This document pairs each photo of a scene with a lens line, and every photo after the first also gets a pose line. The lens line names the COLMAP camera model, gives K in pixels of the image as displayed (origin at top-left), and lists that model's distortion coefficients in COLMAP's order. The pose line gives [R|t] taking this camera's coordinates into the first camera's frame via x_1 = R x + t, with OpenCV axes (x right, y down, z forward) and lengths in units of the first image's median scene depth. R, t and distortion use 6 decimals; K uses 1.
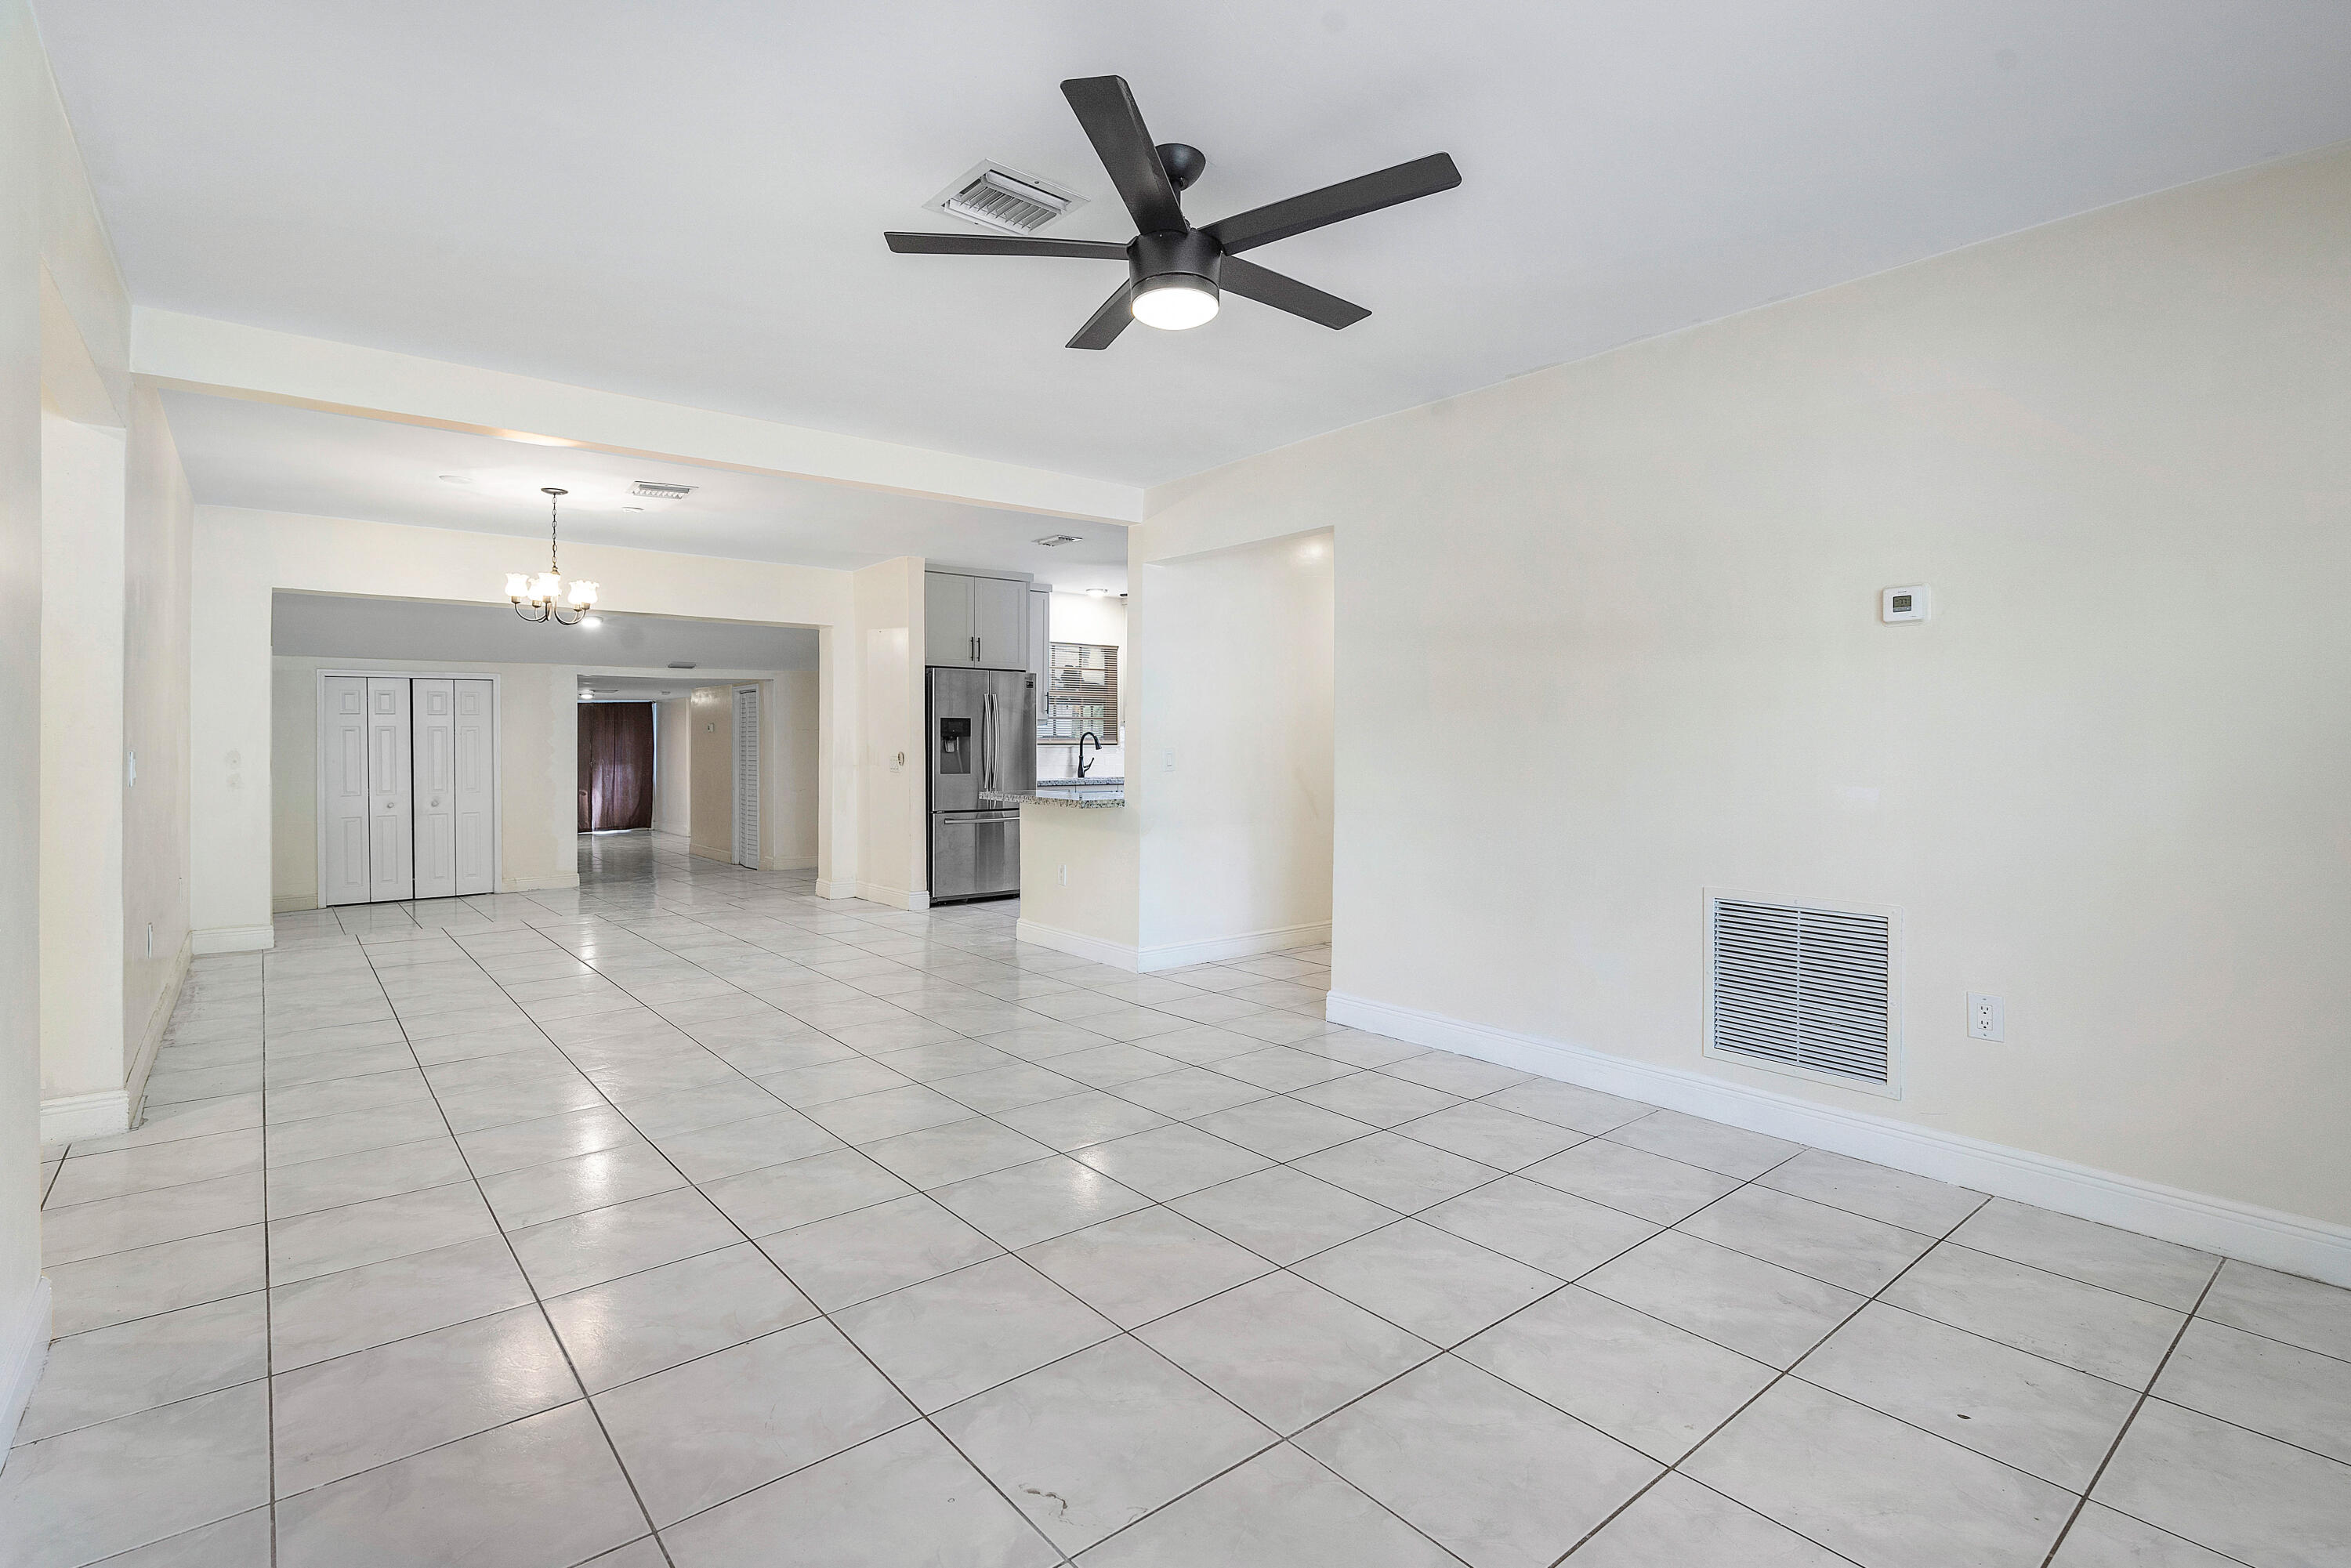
lens RADIAL K [[1092.1, 0, 1175.5], [0, 1092.1, 784.0], [0, 0, 1]] dist [0.011943, -0.000049]
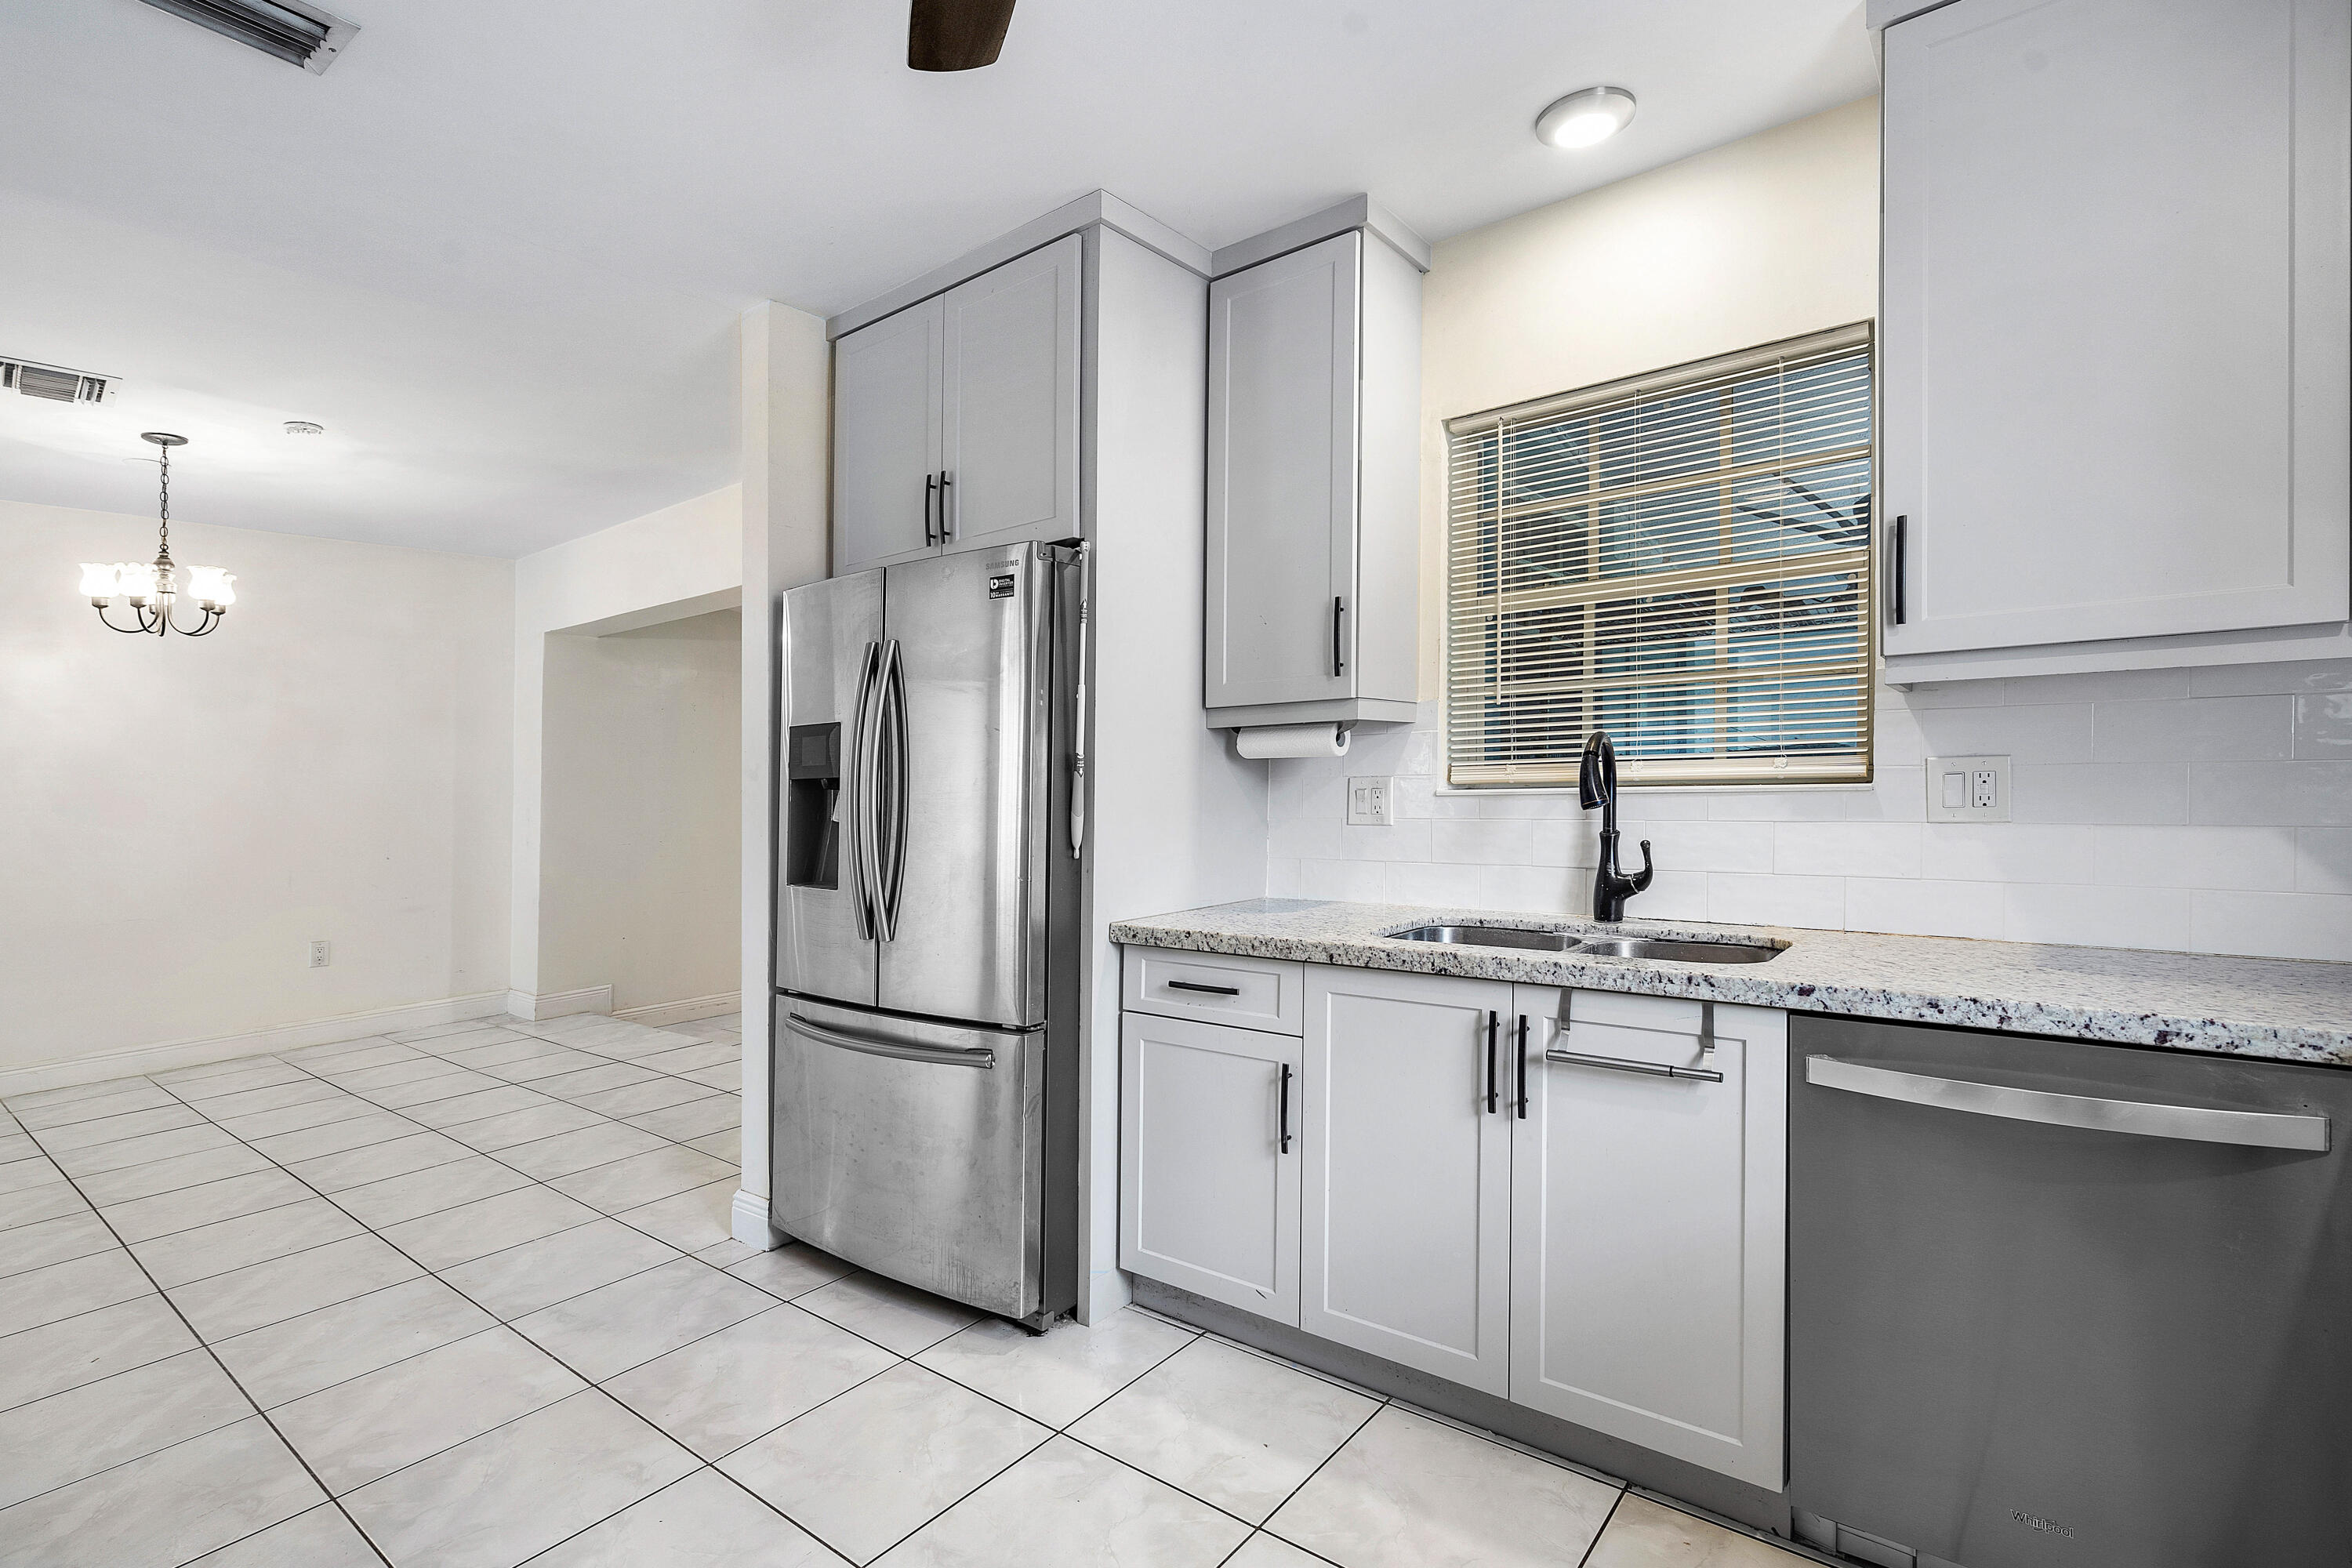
lens RADIAL K [[1035.3, 0, 1176.0], [0, 1035.3, 784.0], [0, 0, 1]] dist [0.001191, 0.000221]
pose [[0.257025, -0.022194, -0.966150, 0.124816], [-0.022695, 0.999322, -0.028993, -0.029648], [0.966138, 0.029379, 0.256347, 0.903733]]
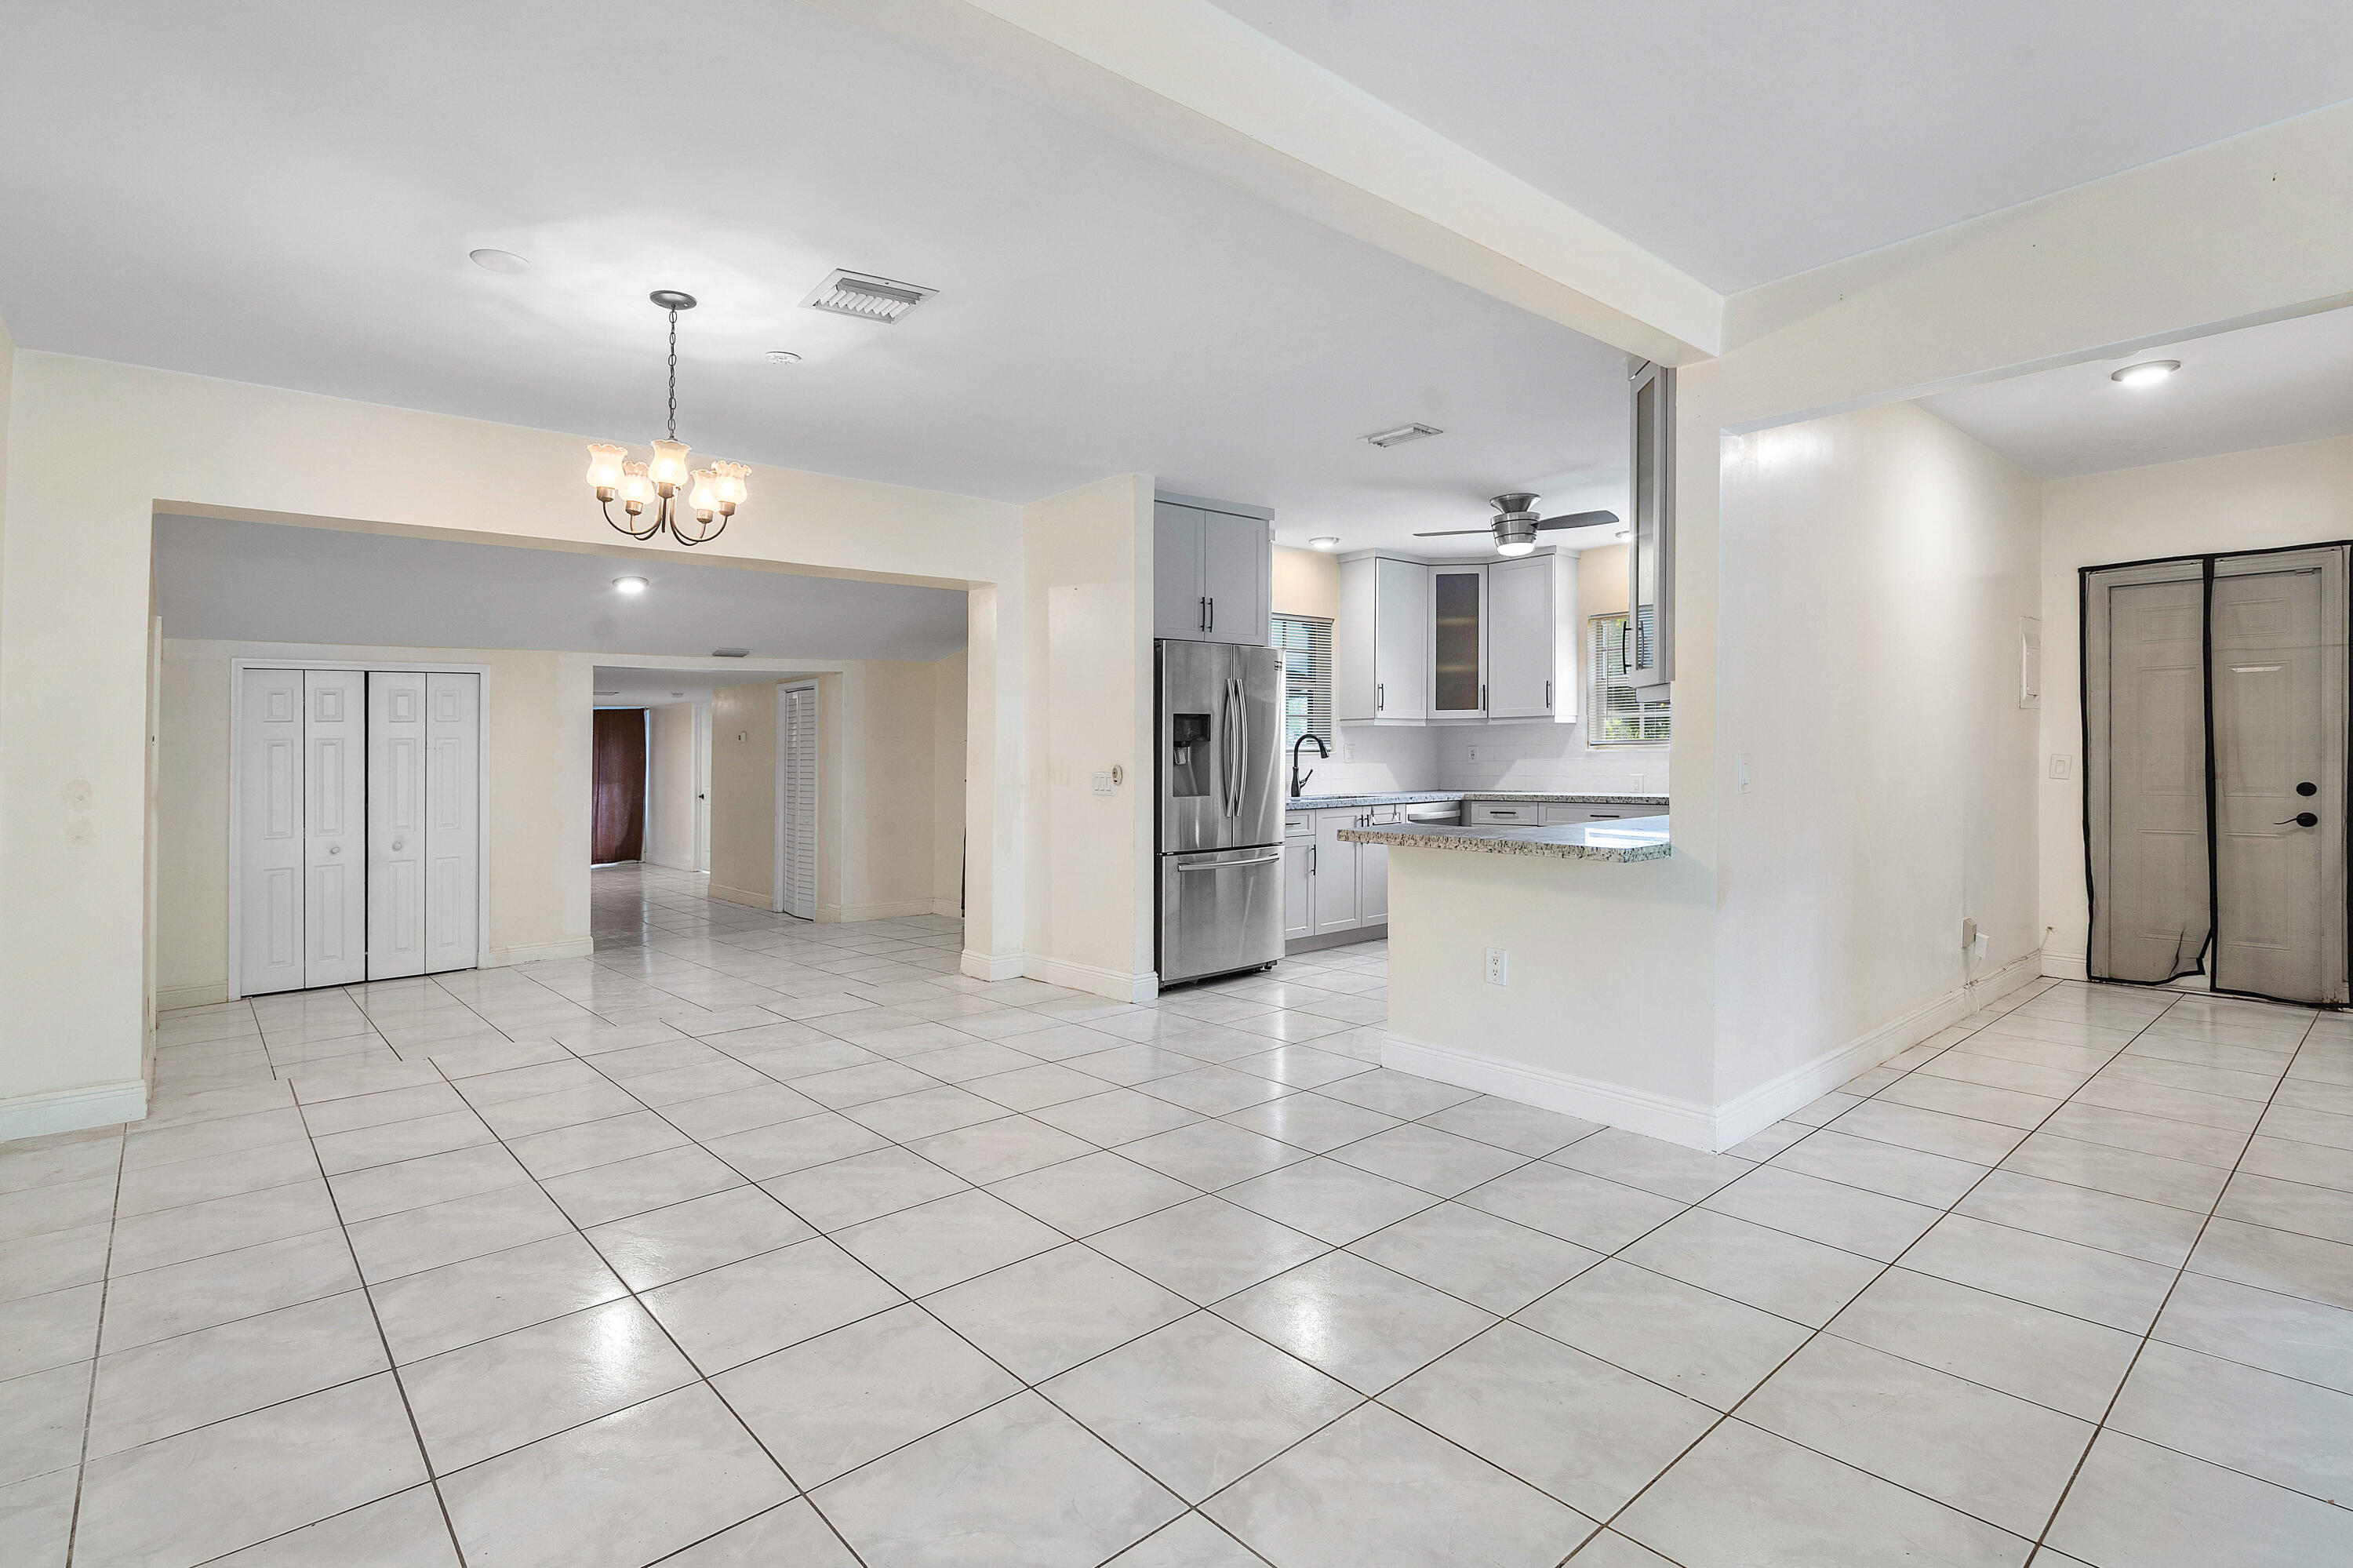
lens RADIAL K [[1111.6, 0, 1172.5], [0, 1111.6, 753.7], [0, 0, 1]] dist [-0.000506, 0.000416]
pose [[0.999171, -0.013142, 0.038537, -0.212005], [0.014494, 0.999282, -0.035016, -0.010308], [-0.038049, 0.035546, 0.998643, 0.275163]]
